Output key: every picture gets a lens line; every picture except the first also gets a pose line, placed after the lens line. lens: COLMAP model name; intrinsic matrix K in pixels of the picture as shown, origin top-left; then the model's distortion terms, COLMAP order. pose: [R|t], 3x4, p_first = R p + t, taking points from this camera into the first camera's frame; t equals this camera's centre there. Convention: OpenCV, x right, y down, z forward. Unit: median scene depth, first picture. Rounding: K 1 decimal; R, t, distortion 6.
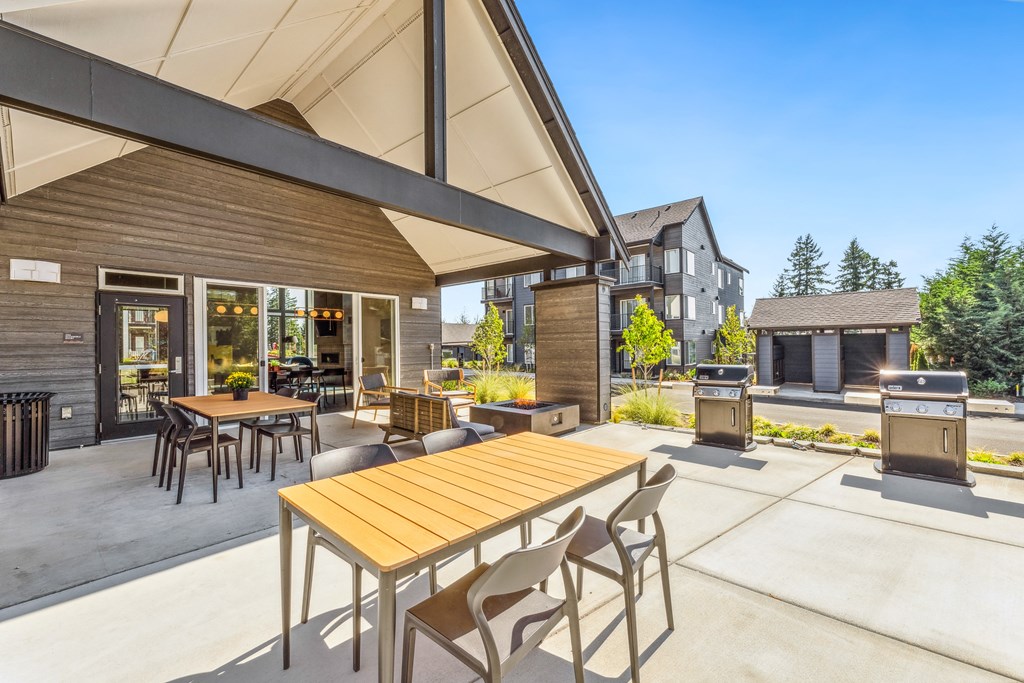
lens RADIAL K [[421.1, 0, 501.6], [0, 421.1, 337.8], [0, 0, 1]] dist [0.000323, 0.000545]
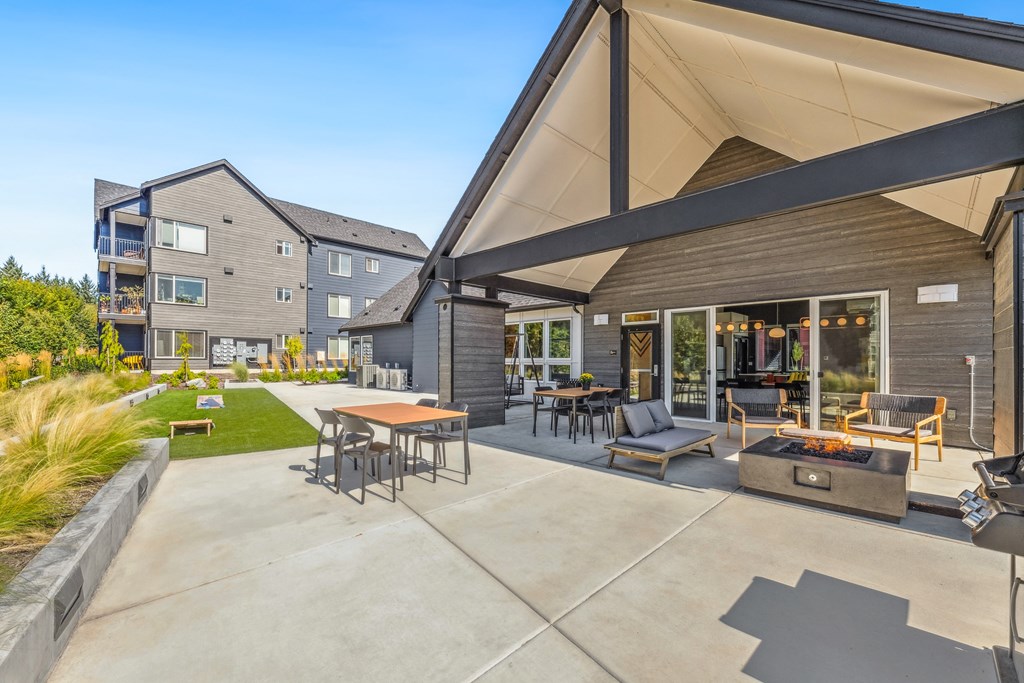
lens RADIAL K [[421.1, 0, 510.6], [0, 421.1, 359.4], [0, 0, 1]] dist [0.000323, 0.000545]
pose [[-0.053914, 0.003436, -0.998540, 0.683549], [0.012412, 0.999919, 0.002770, 0.013771], [0.998468, -0.012244, -0.053952, 0.512935]]
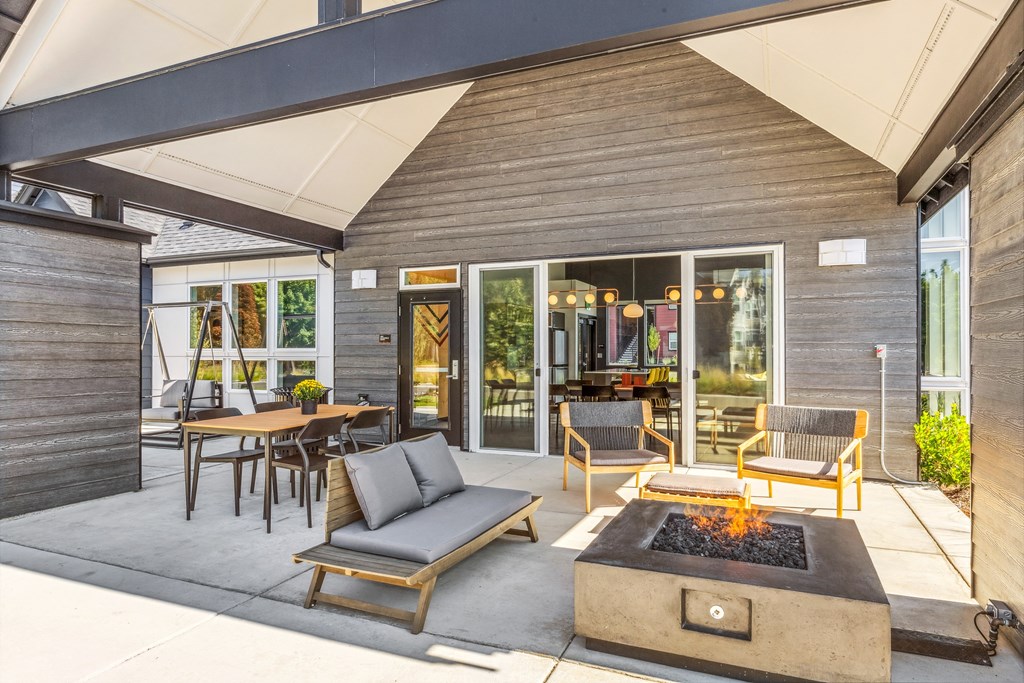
lens RADIAL K [[606.4, 0, 520.9], [0, 606.4, 348.6], [0, 0, 1]] dist [0.009249, -0.000109]
pose [[0.327337, 0.002391, -0.944905, 0.407082], [0.012754, 0.999895, 0.006948, 0.013617], [0.944821, -0.014325, 0.327272, 0.653995]]
